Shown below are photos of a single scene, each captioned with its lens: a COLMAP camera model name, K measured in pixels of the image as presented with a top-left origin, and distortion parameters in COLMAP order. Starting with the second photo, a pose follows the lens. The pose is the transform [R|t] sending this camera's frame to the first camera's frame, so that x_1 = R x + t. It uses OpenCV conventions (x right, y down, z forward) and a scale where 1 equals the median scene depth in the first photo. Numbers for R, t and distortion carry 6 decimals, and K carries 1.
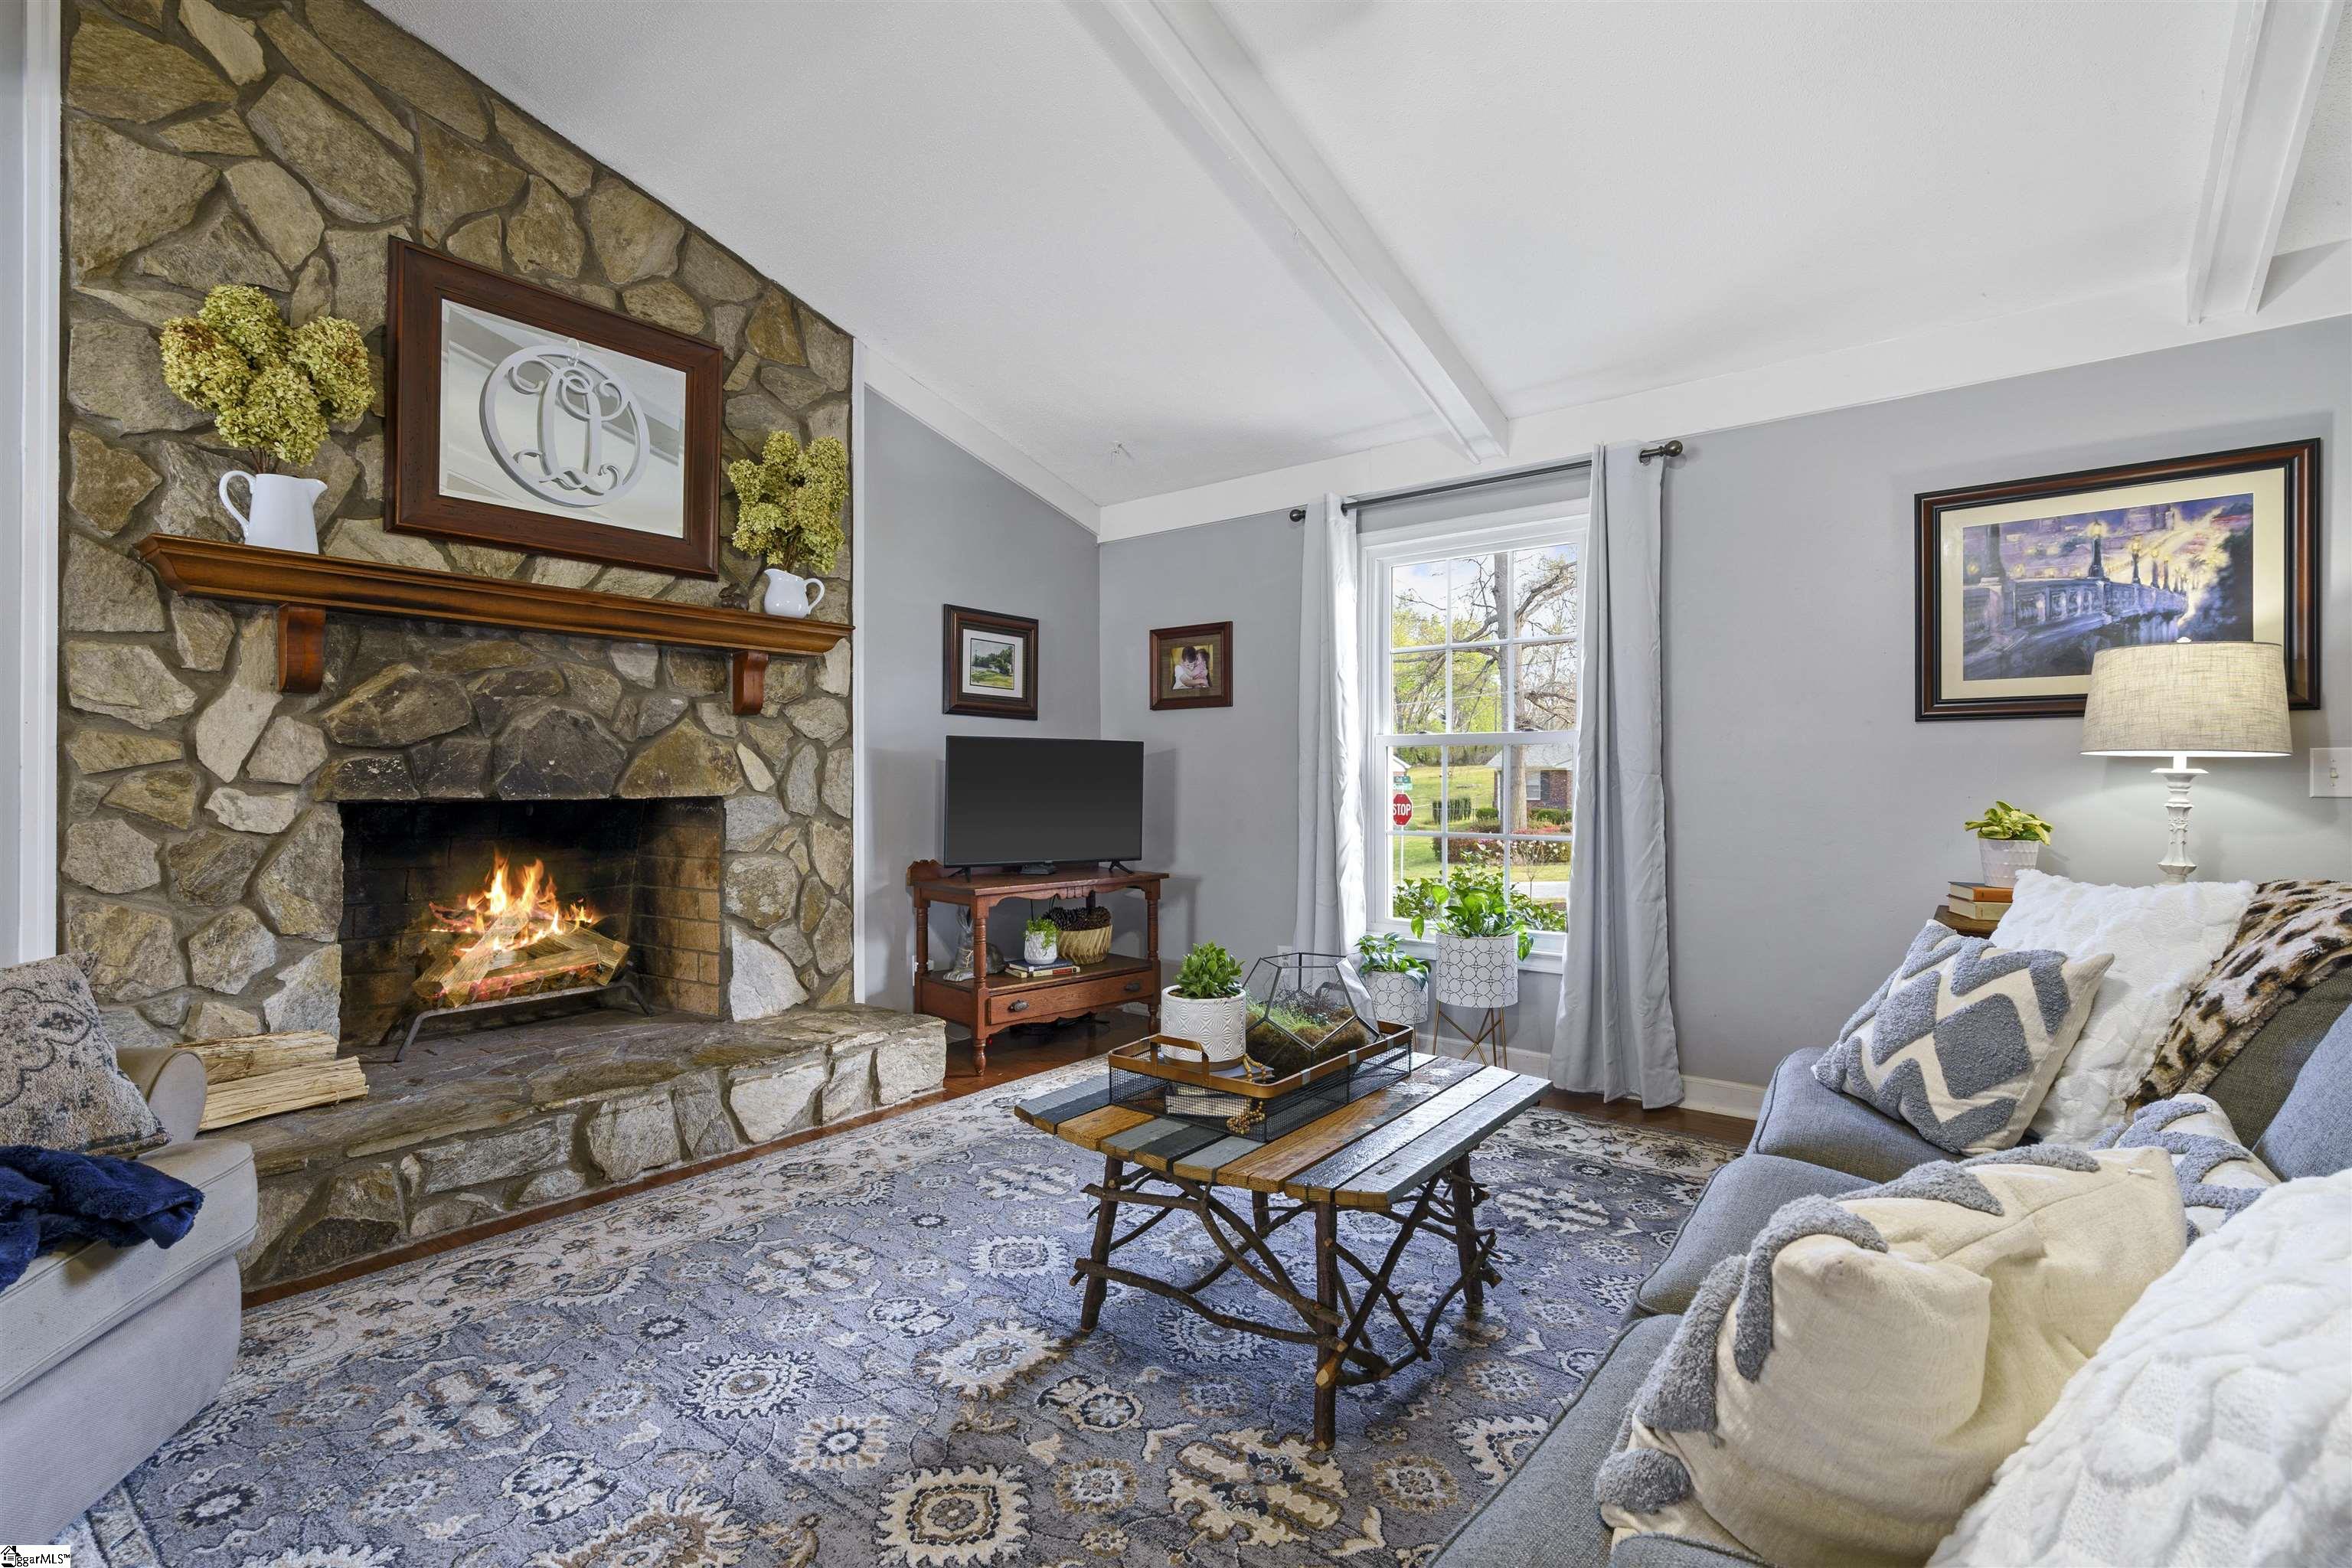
lens RADIAL K [[1065.8, 0, 1182.2], [0, 1065.8, 782.1], [0, 0, 1]] dist [-0.009000, 0.002341]
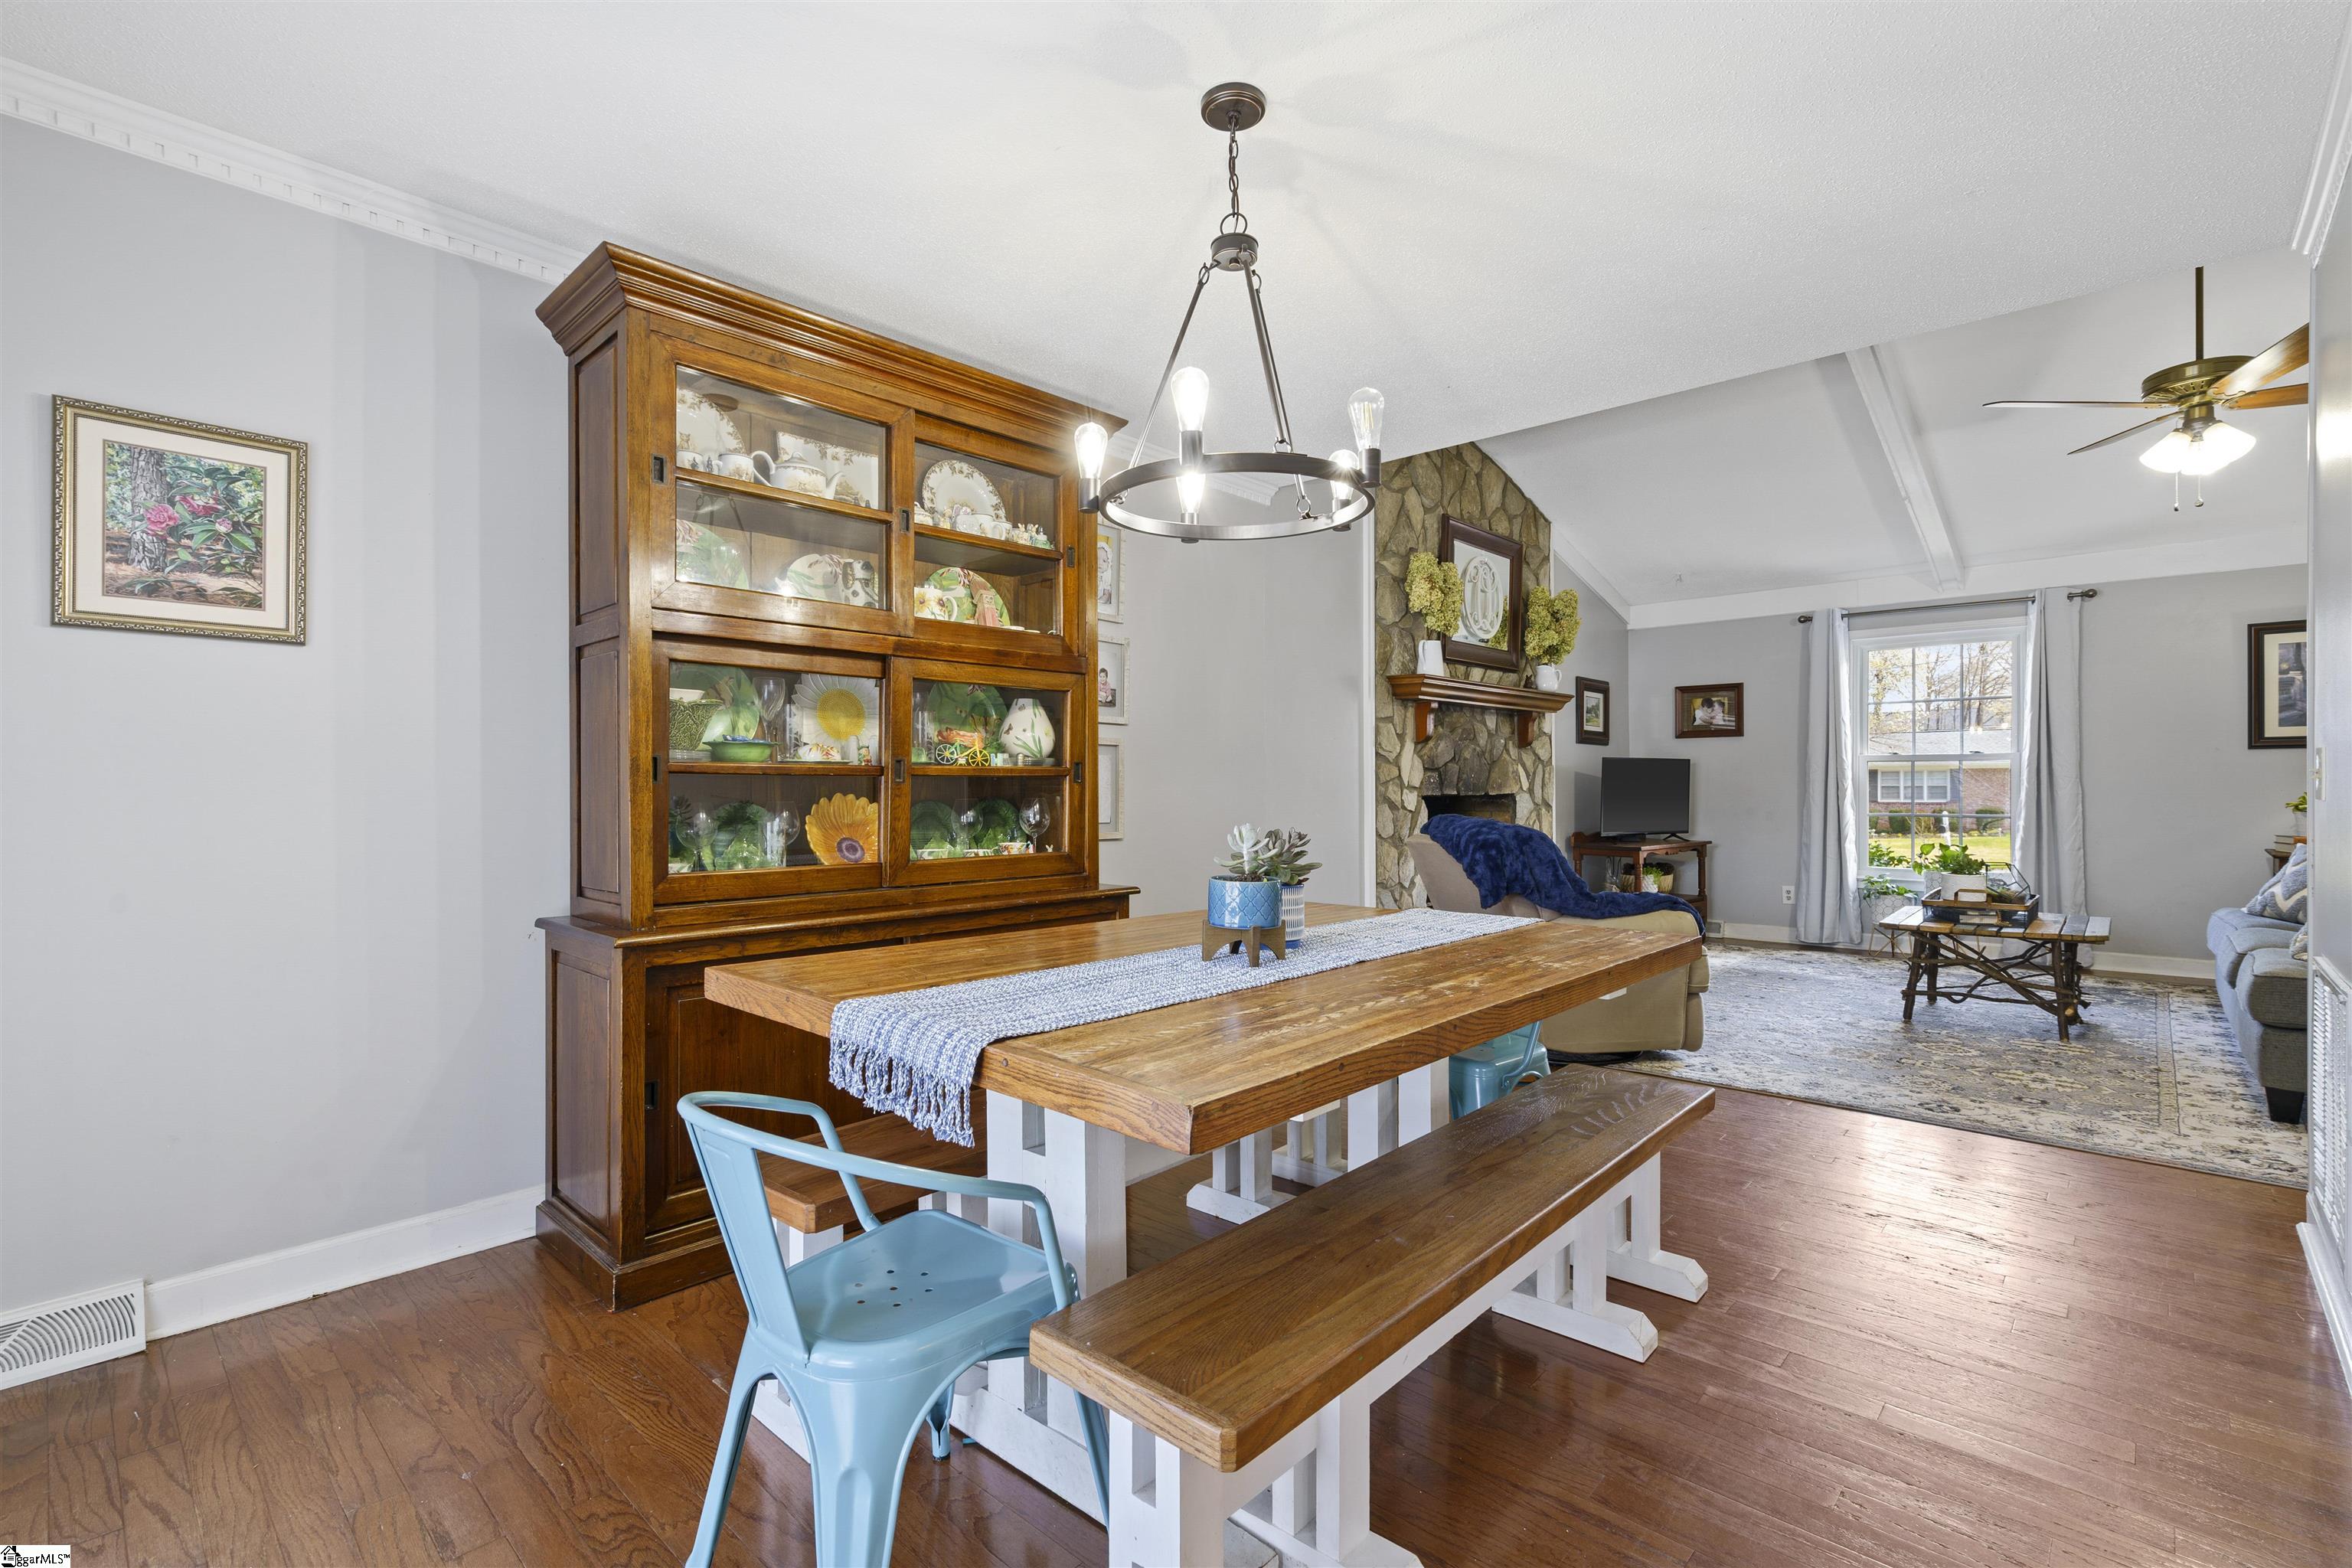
lens RADIAL K [[1065.8, 0, 1177.9], [0, 1065.8, 787.0], [0, 0, 1]] dist [-0.009000, 0.002341]
pose [[0.996774, -0.005393, -0.080081, -0.960272], [0.005487, 0.999984, 0.000959, -0.003388], [0.080075, -0.001395, 0.996788, -0.923558]]
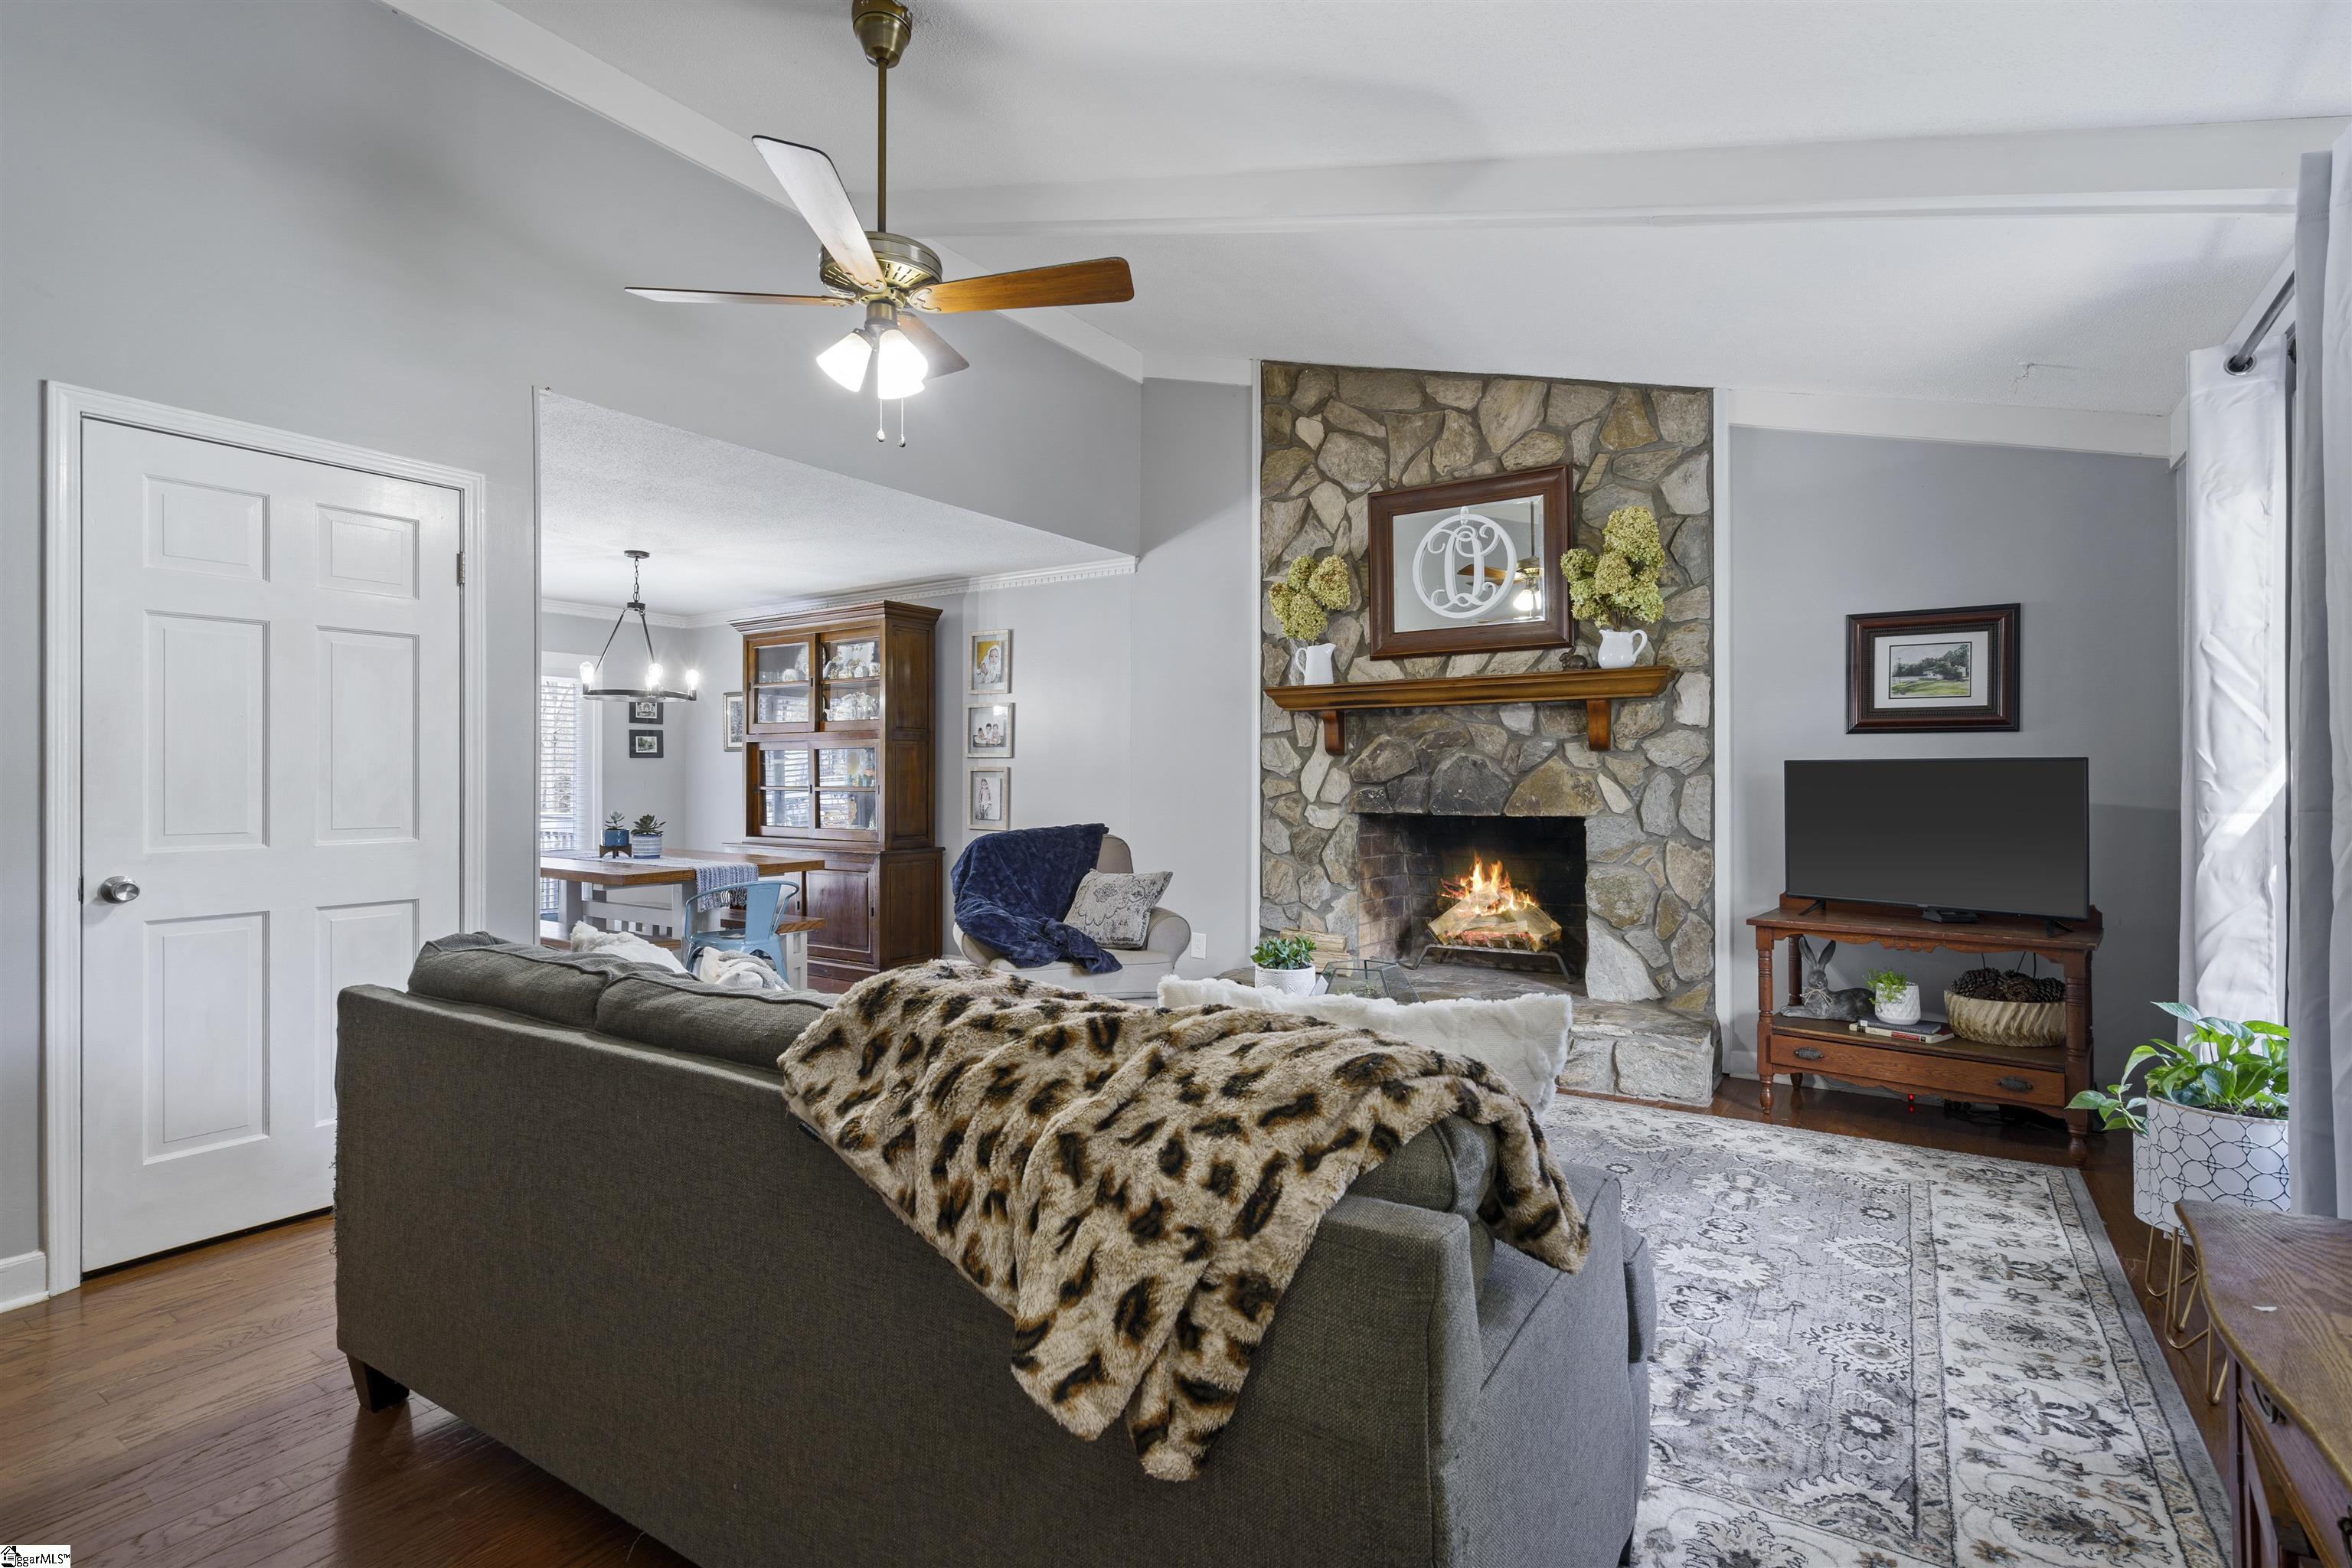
lens RADIAL K [[1112.0, 0, 1172.9], [0, 1112.0, 778.6], [0, 0, 1]] dist [0.002930, 0.001158]
pose [[0.076281, -0.004260, -0.997077, 0.947033], [-0.000136, 0.999991, -0.004283, -0.028997], [0.997086, 0.000462, 0.076280, 0.470438]]
